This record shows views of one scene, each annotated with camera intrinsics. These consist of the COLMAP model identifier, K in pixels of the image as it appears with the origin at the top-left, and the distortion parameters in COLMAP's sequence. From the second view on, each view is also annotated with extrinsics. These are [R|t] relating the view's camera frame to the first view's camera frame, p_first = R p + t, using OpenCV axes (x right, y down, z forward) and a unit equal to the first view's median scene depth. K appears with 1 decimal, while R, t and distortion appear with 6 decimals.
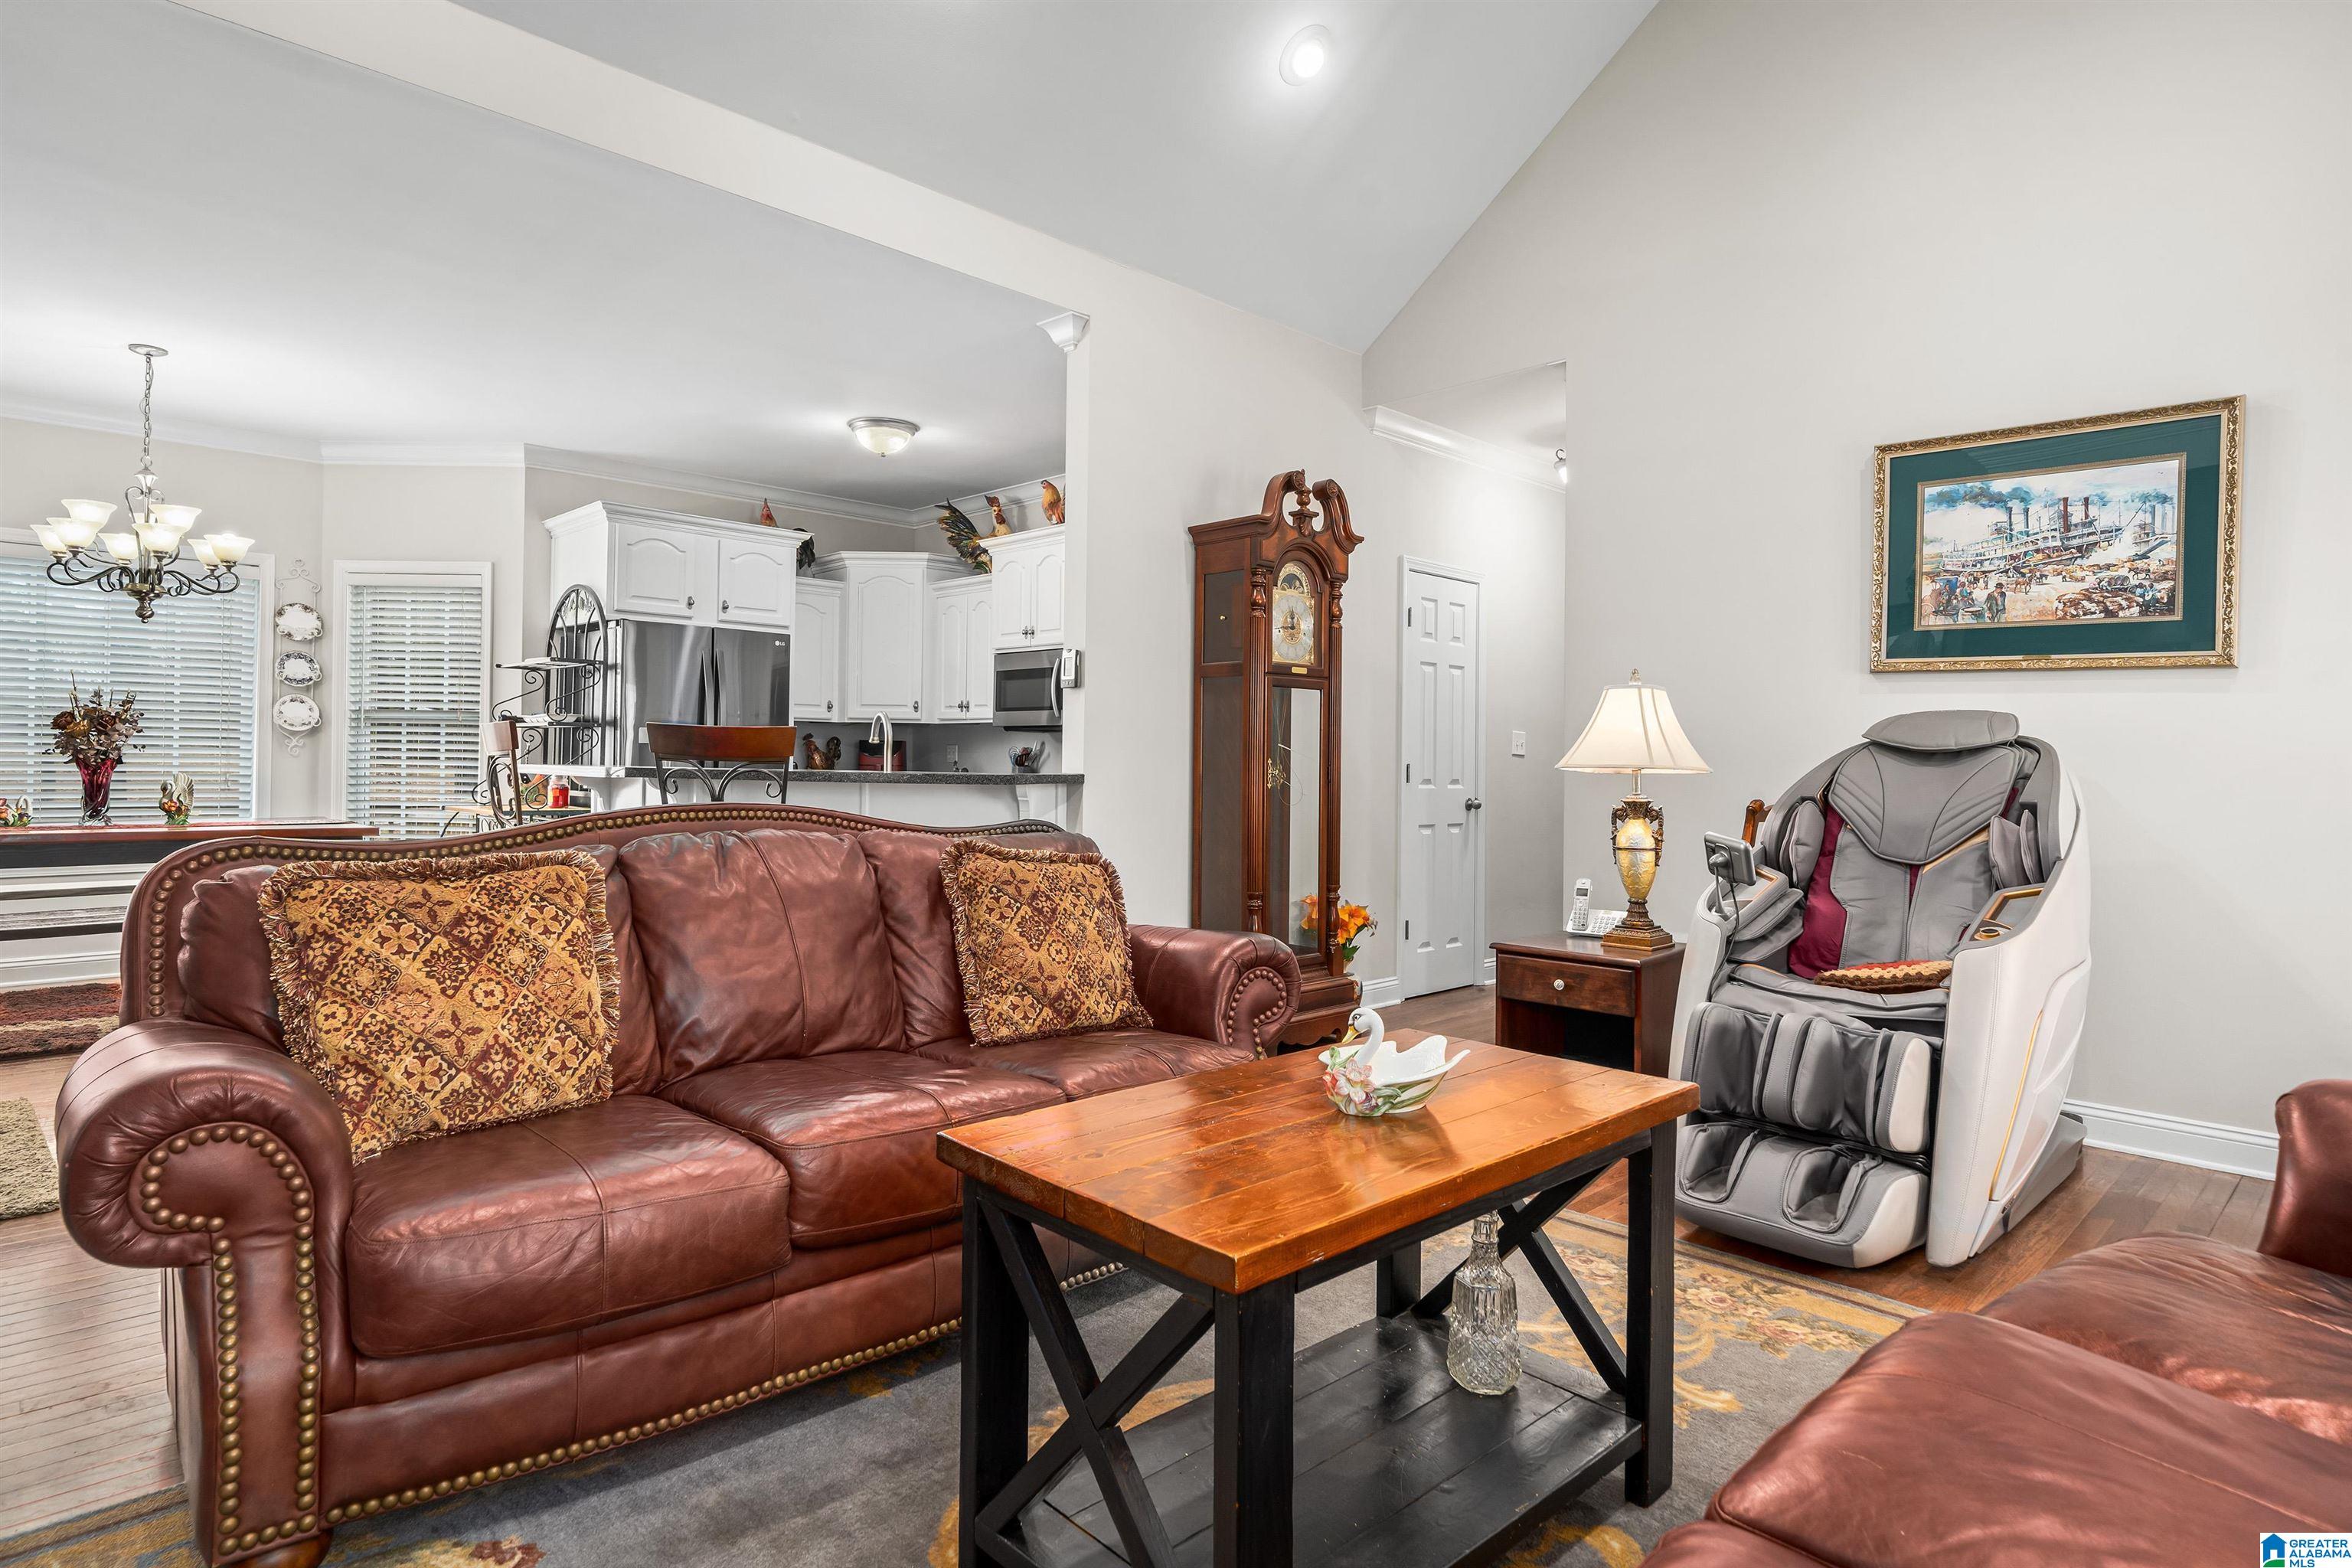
lens RADIAL K [[1240.6, 0, 1165.3], [0, 1240.6, 754.4], [0, 0, 1]] dist [-0.001111, -0.000145]
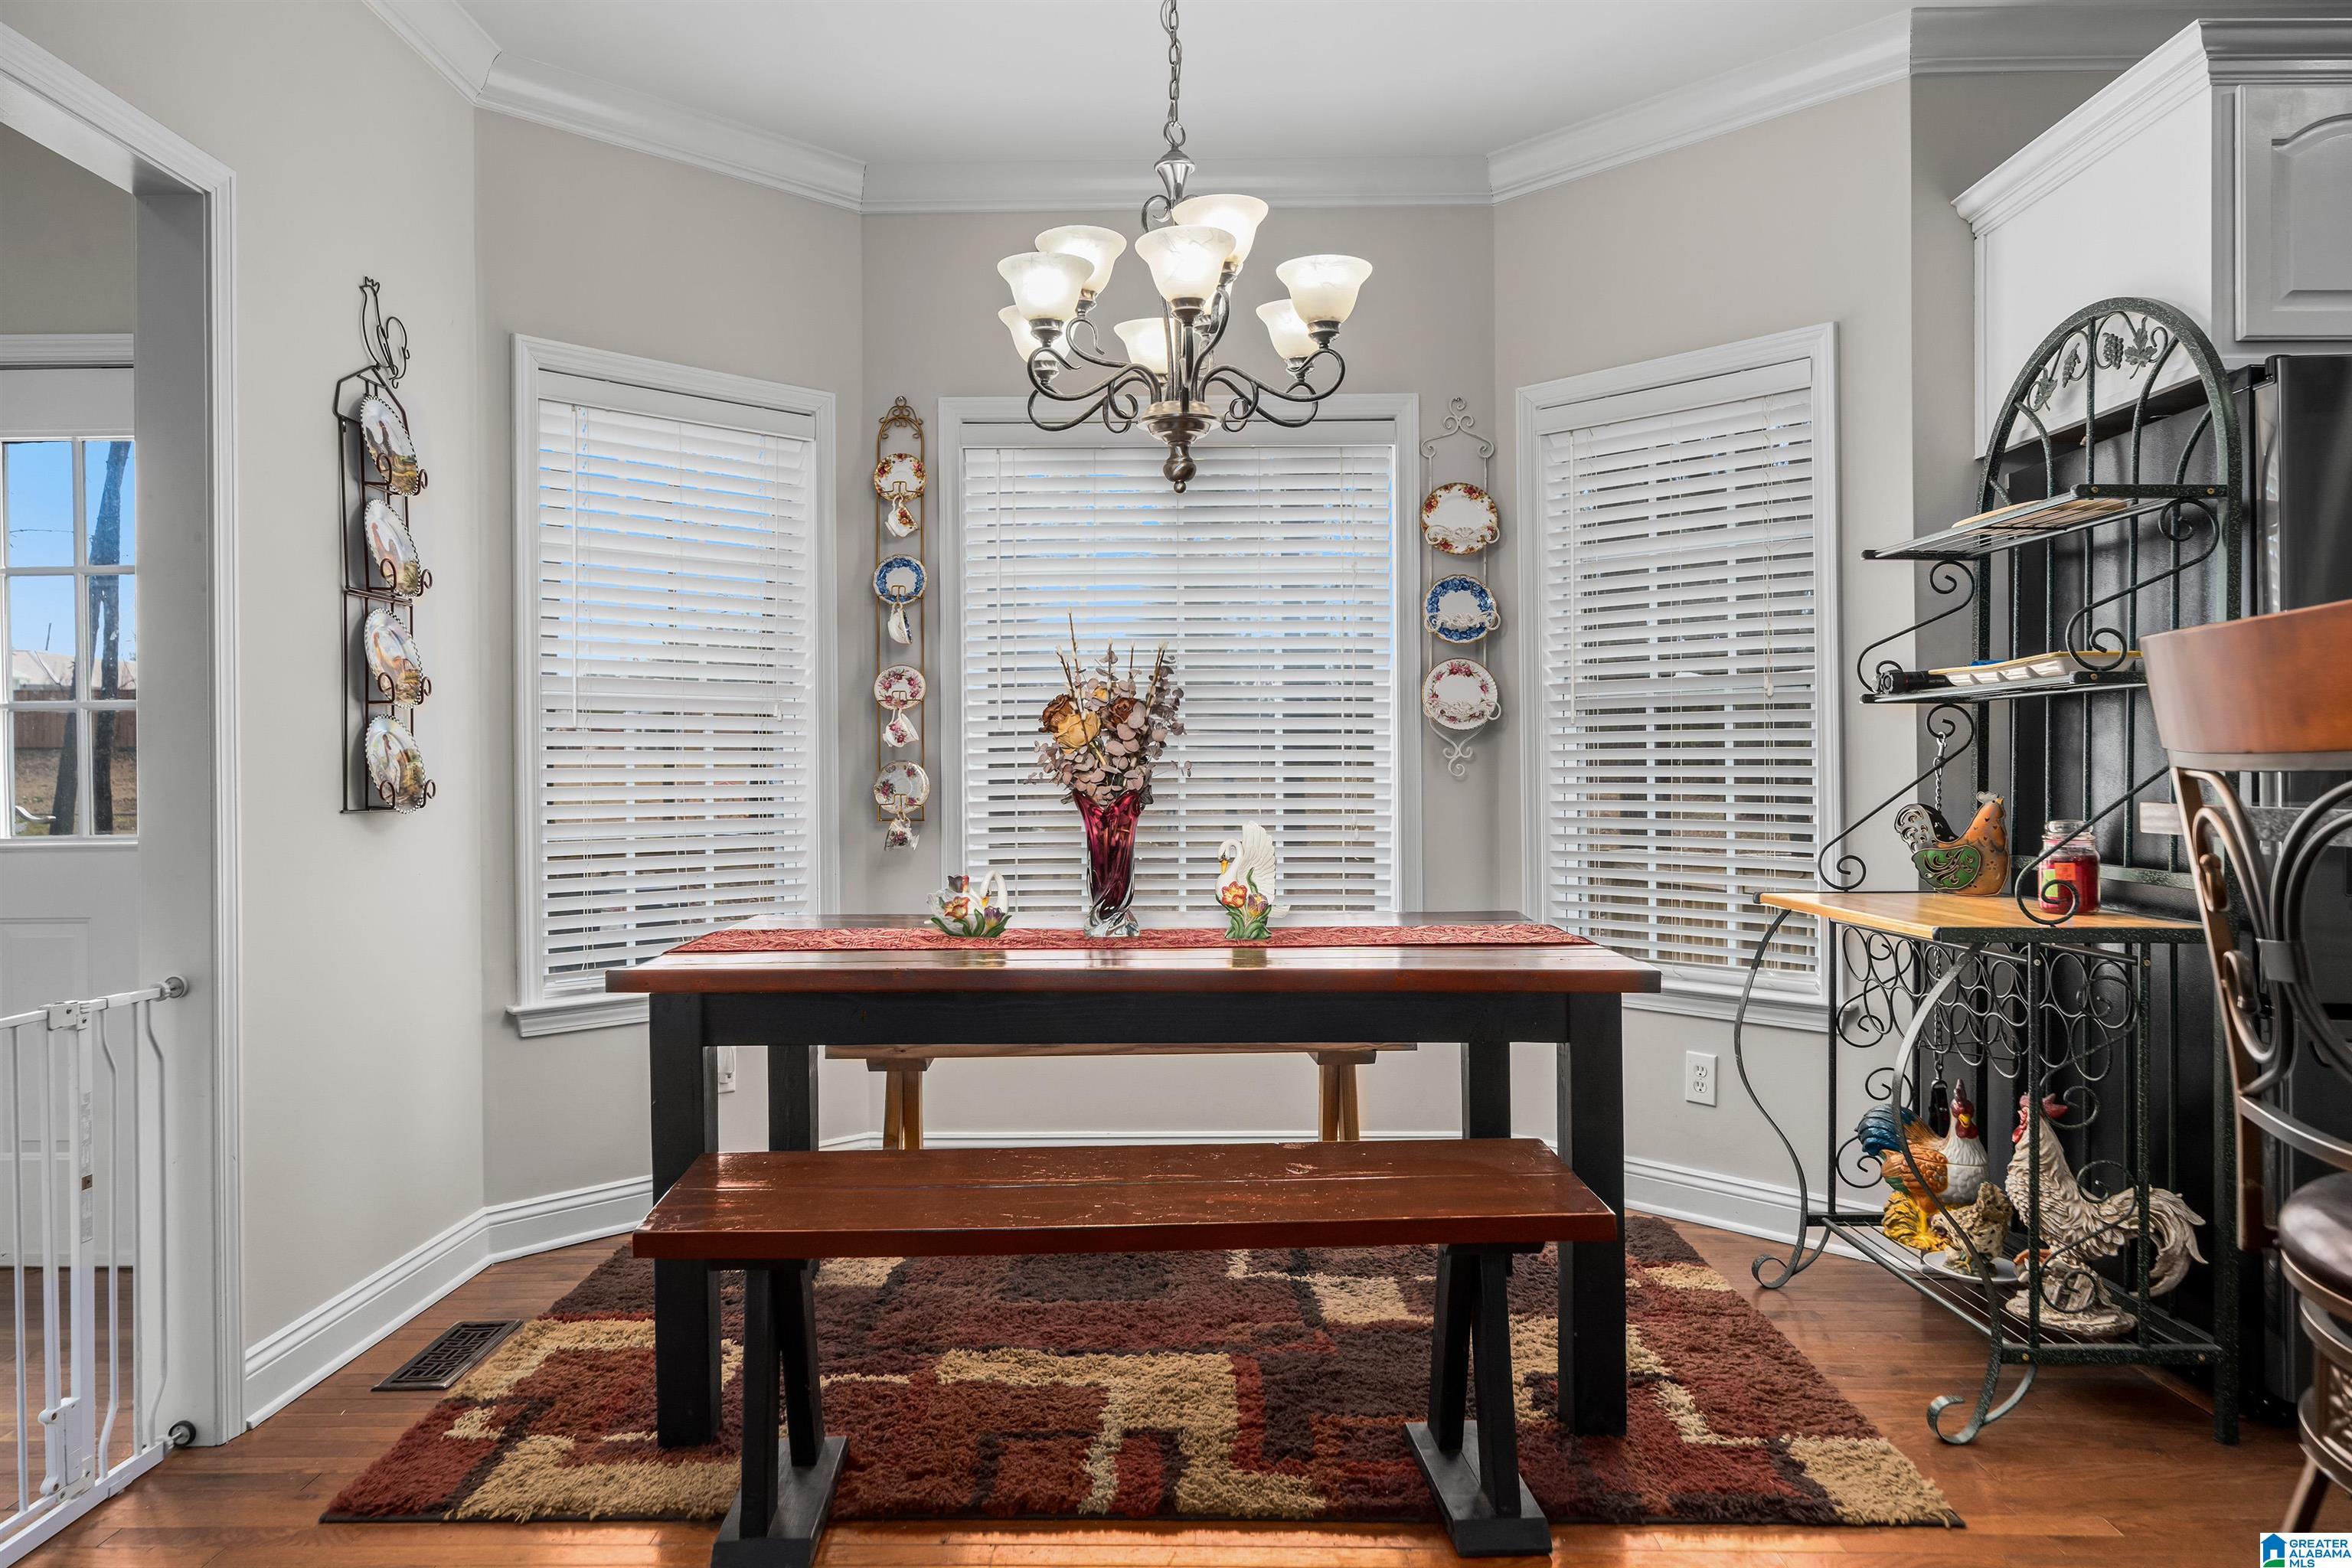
lens RADIAL K [[1527.1, 0, 1175.8], [0, 1527.1, 773.5], [0, 0, 1]] dist [-0.002212, 0.000403]
pose [[0.703298, -0.019013, -0.710640, -0.335485], [0.020798, 0.999765, -0.006165, 0.000259], [0.710590, -0.010444, 0.703528, 0.472132]]
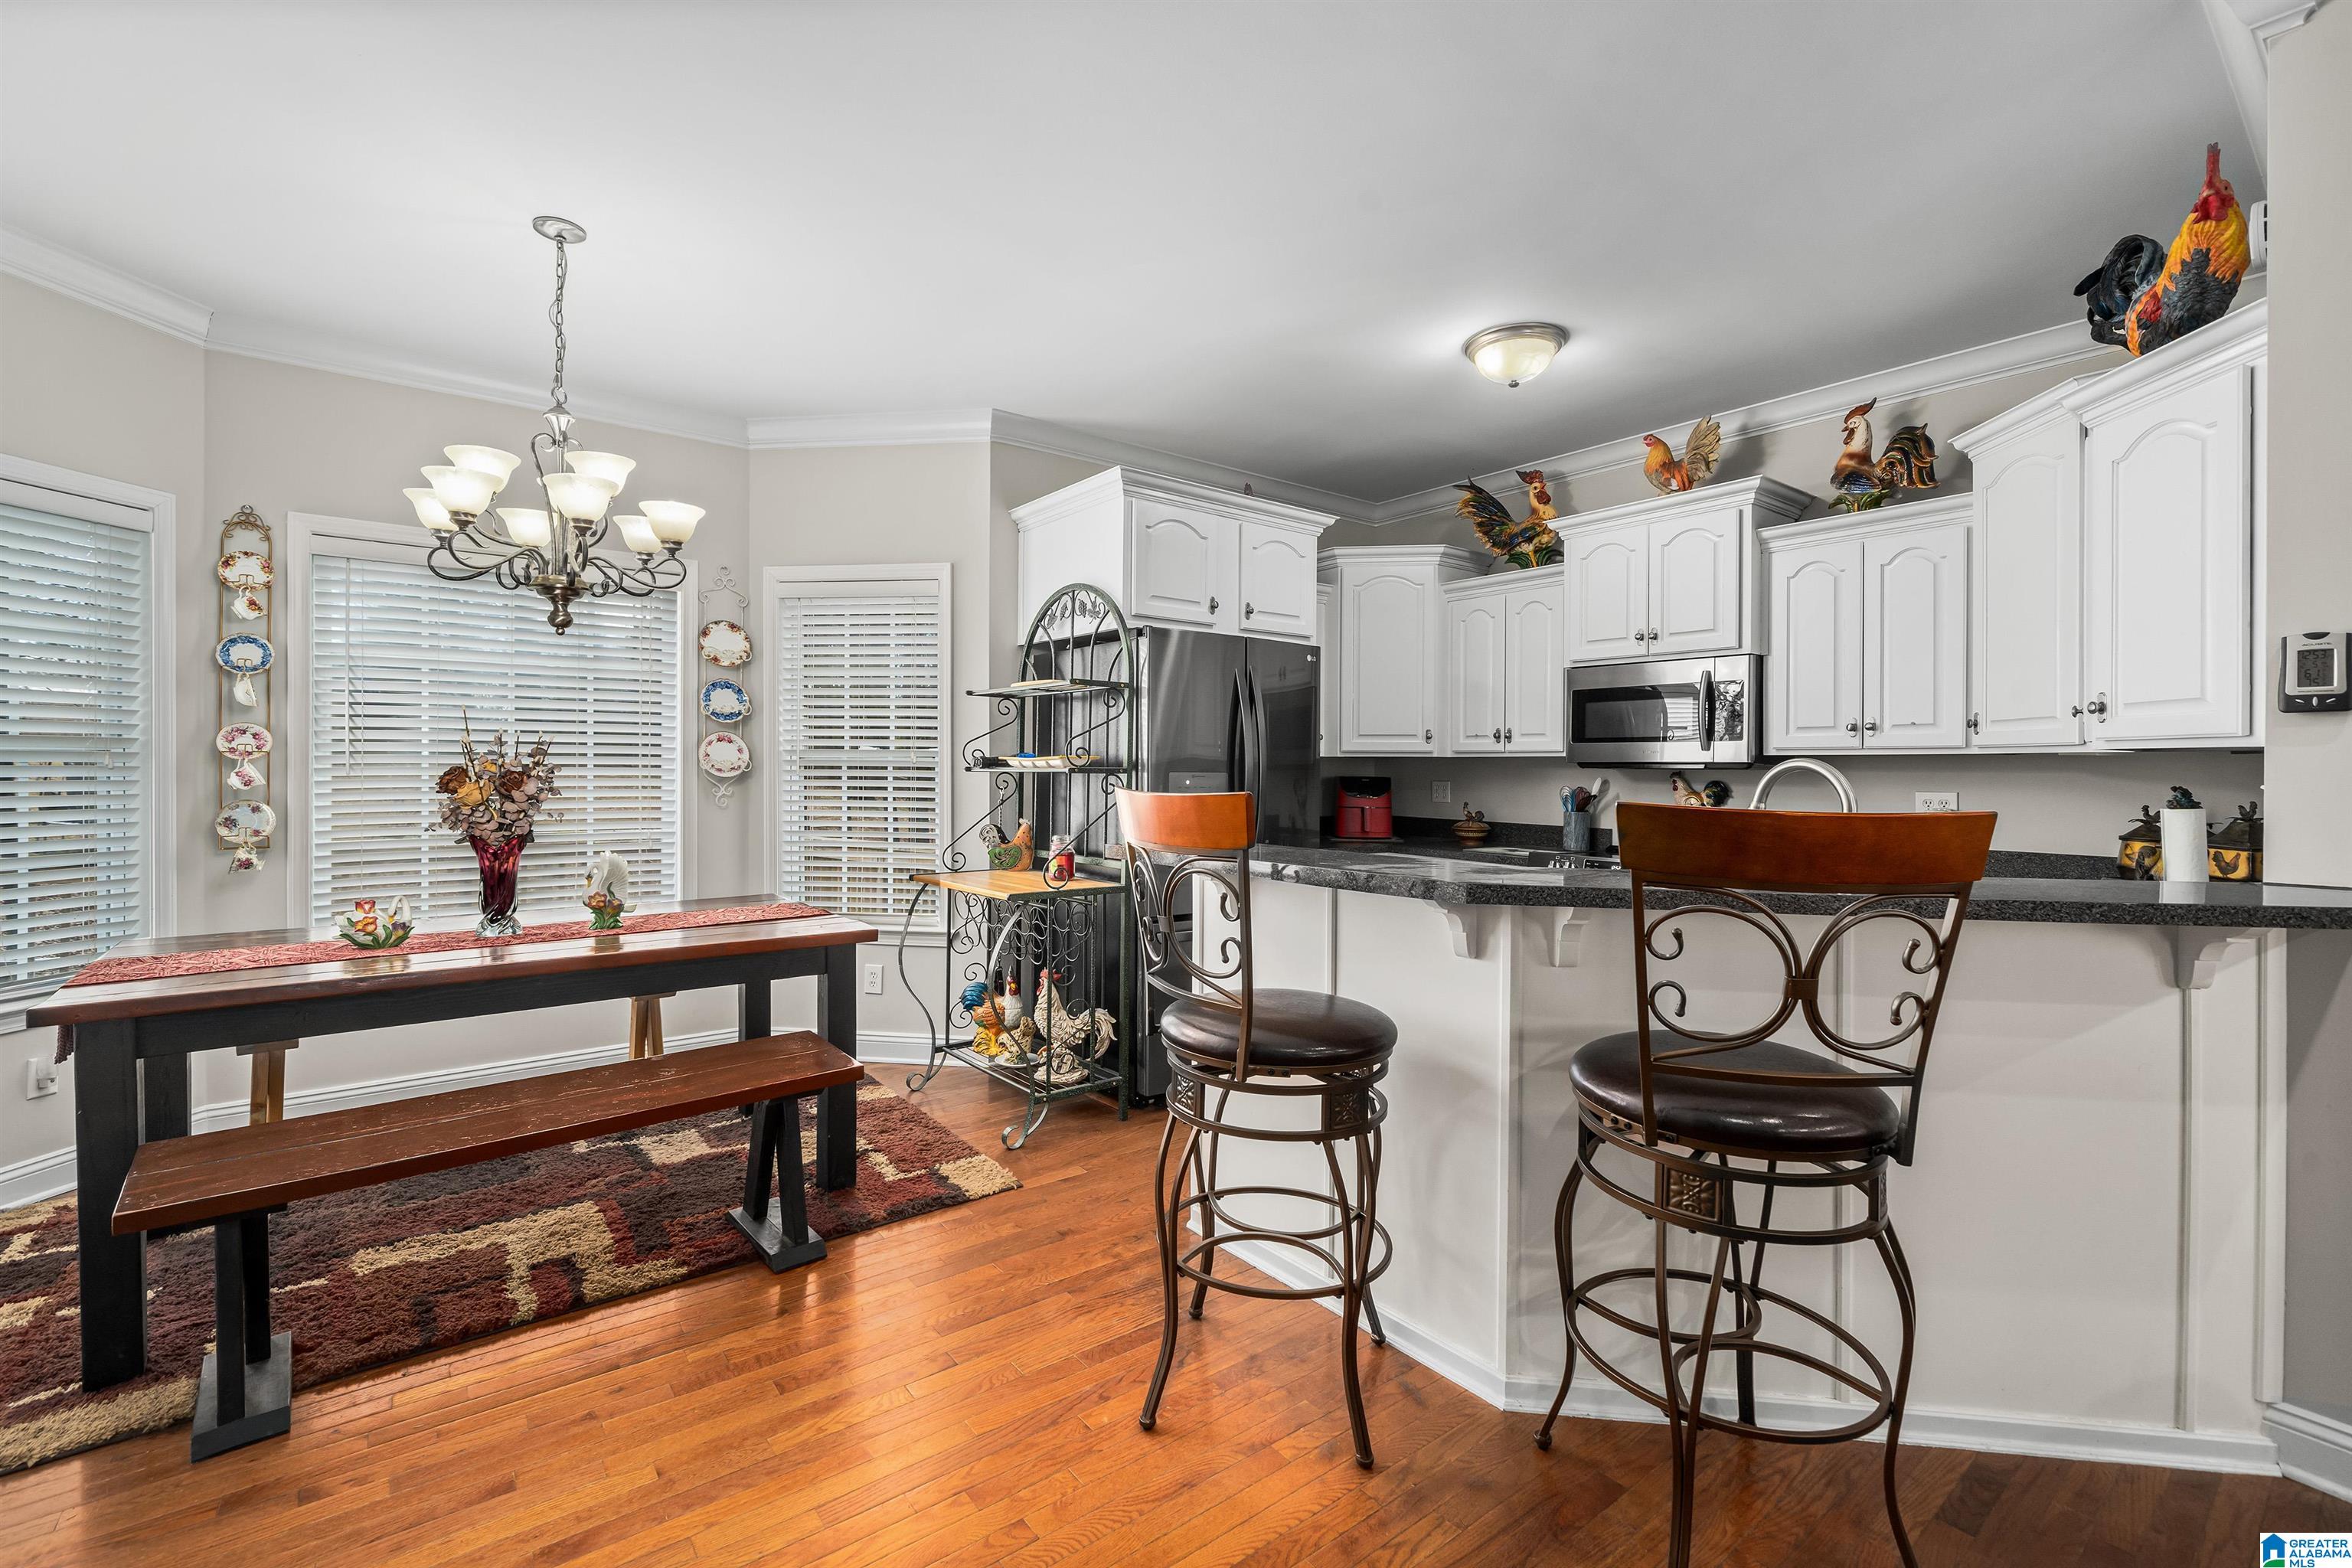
lens RADIAL K [[987.6, 0, 1174.4], [0, 987.6, 773.6], [0, 0, 1]] dist [-0.001749, 0.000244]
pose [[0.993468, -0.007595, -0.113858, -0.334033], [0.008701, 0.999920, 0.009221, -0.024840], [0.113779, -0.010151, 0.993454, 0.390278]]
